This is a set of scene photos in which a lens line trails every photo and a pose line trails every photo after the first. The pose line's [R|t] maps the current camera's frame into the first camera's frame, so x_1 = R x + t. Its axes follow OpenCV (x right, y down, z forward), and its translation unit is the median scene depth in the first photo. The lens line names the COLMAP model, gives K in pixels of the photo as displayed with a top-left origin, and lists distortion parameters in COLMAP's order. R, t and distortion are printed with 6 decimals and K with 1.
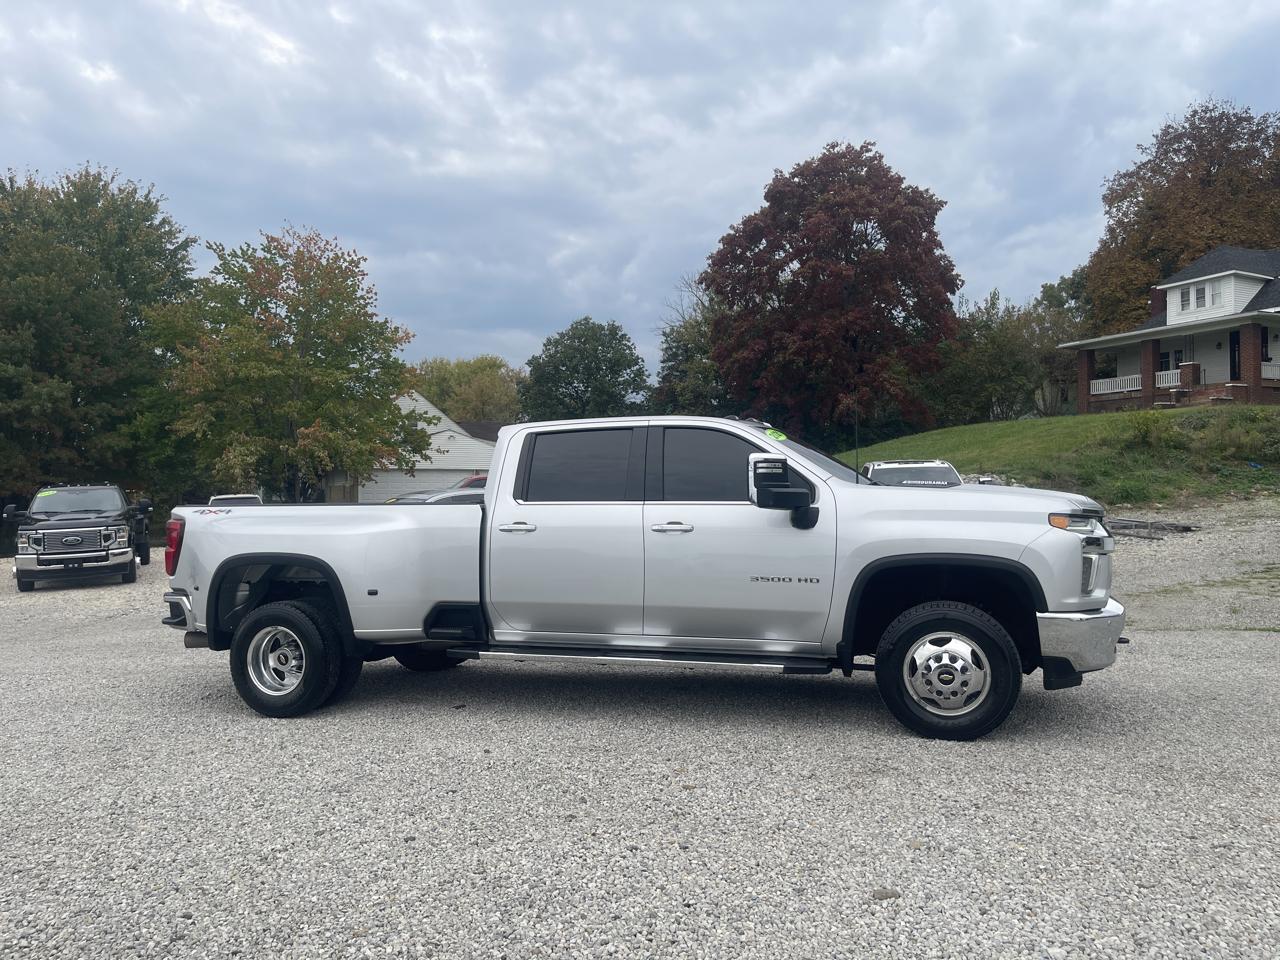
lens RADIAL K [[966.5, 0, 631.9], [0, 966.5, 459.4], [0, 0, 1]] dist [0.064899, -0.087513]
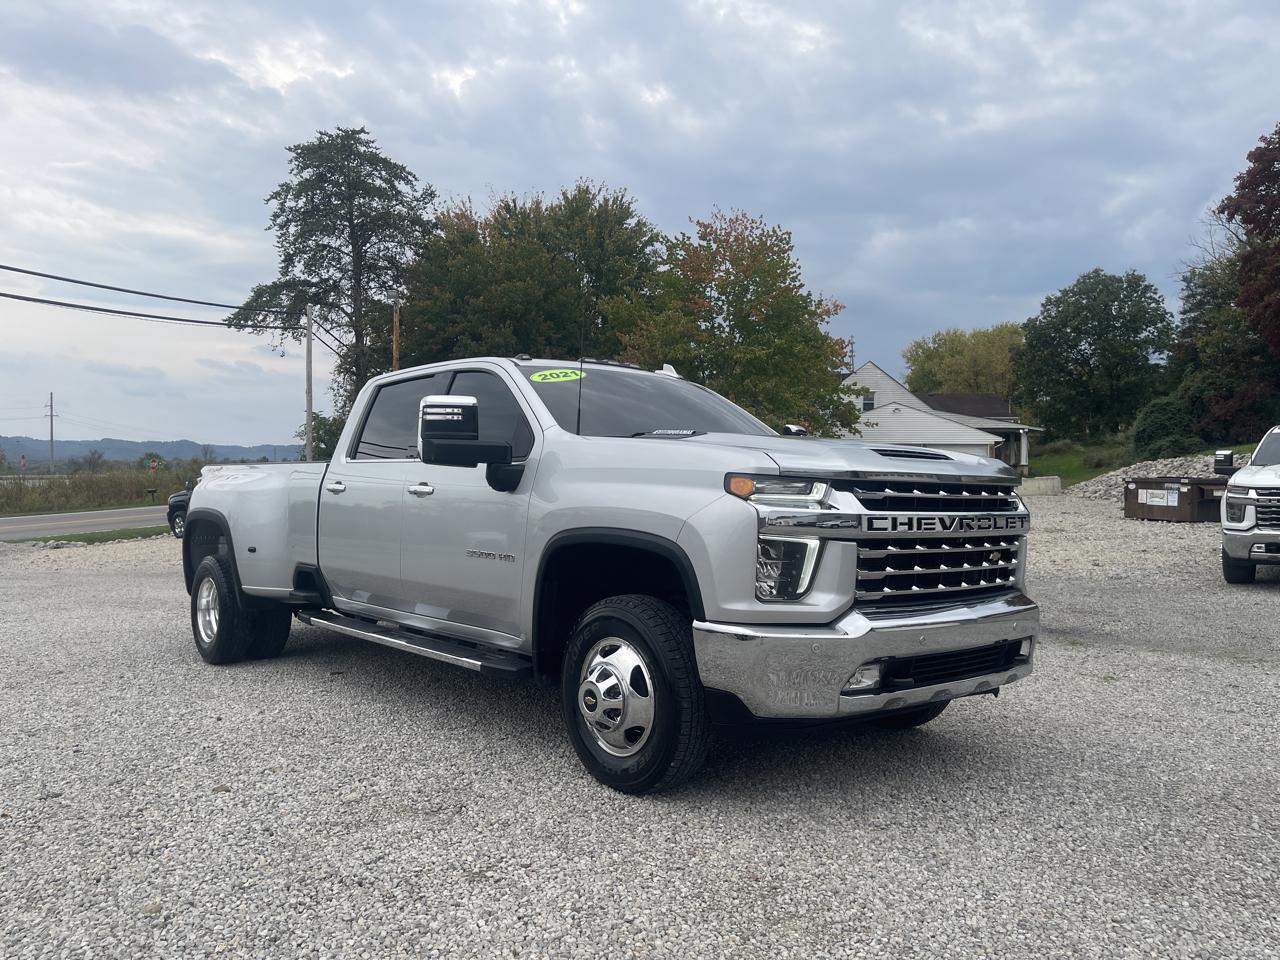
lens RADIAL K [[967.2, 0, 641.3], [0, 967.2, 482.7], [0, 0, 1]] dist [0.059294, -0.074451]
pose [[0.857908, 0.013158, -0.513635, 0.082990], [0.010464, 0.999017, 0.043069, 0.003911], [0.513697, -0.042324, 0.856927, 0.048144]]
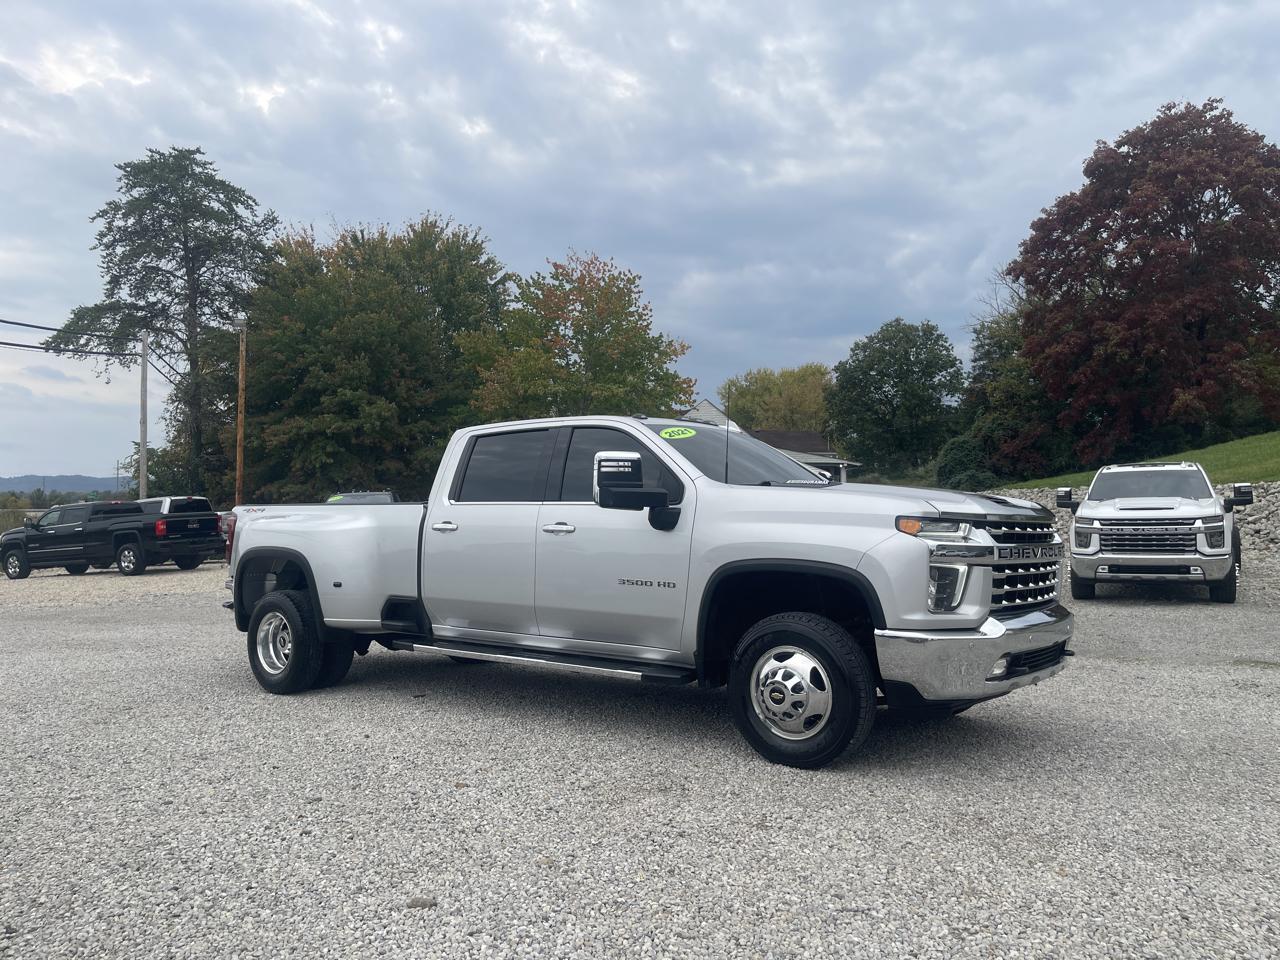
lens RADIAL K [[967.2, 0, 641.3], [0, 967.2, 482.7], [0, 0, 1]] dist [0.059294, -0.074451]
pose [[0.940729, -0.002674, -0.339149, 0.058972], [0.007458, 0.999890, 0.012804, 0.001537], [0.339077, -0.014575, 0.940646, 0.013054]]
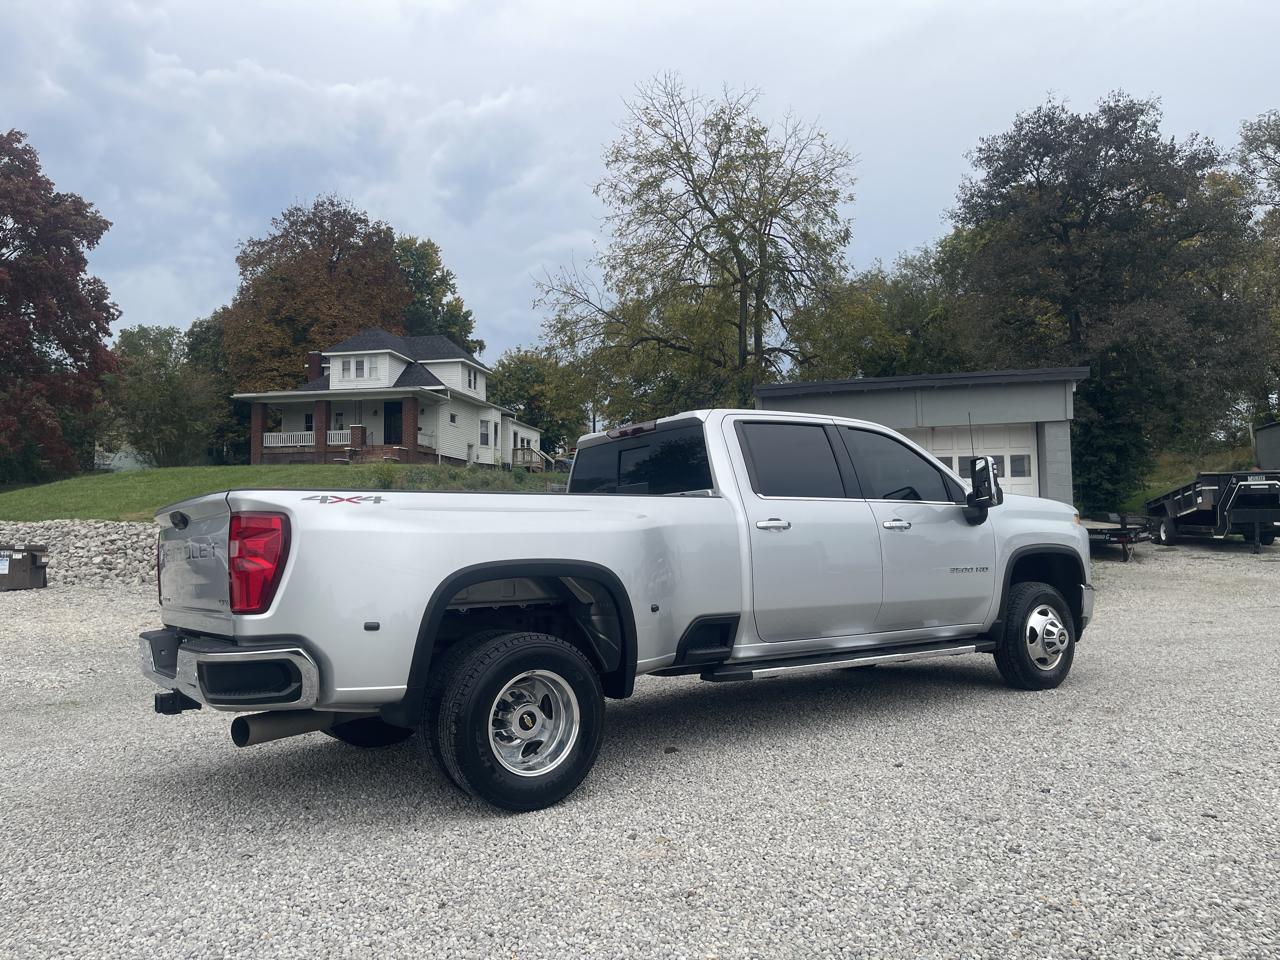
lens RADIAL K [[959.3, 0, 631.7], [0, 959.3, 500.5], [0, 0, 1]] dist [0.046323, -0.010851]
pose [[0.614770, 0.033860, 0.787979, -0.121529], [-0.022692, 0.999424, -0.025242, 0.009983], [-0.788380, -0.002362, 0.615184, 0.076594]]
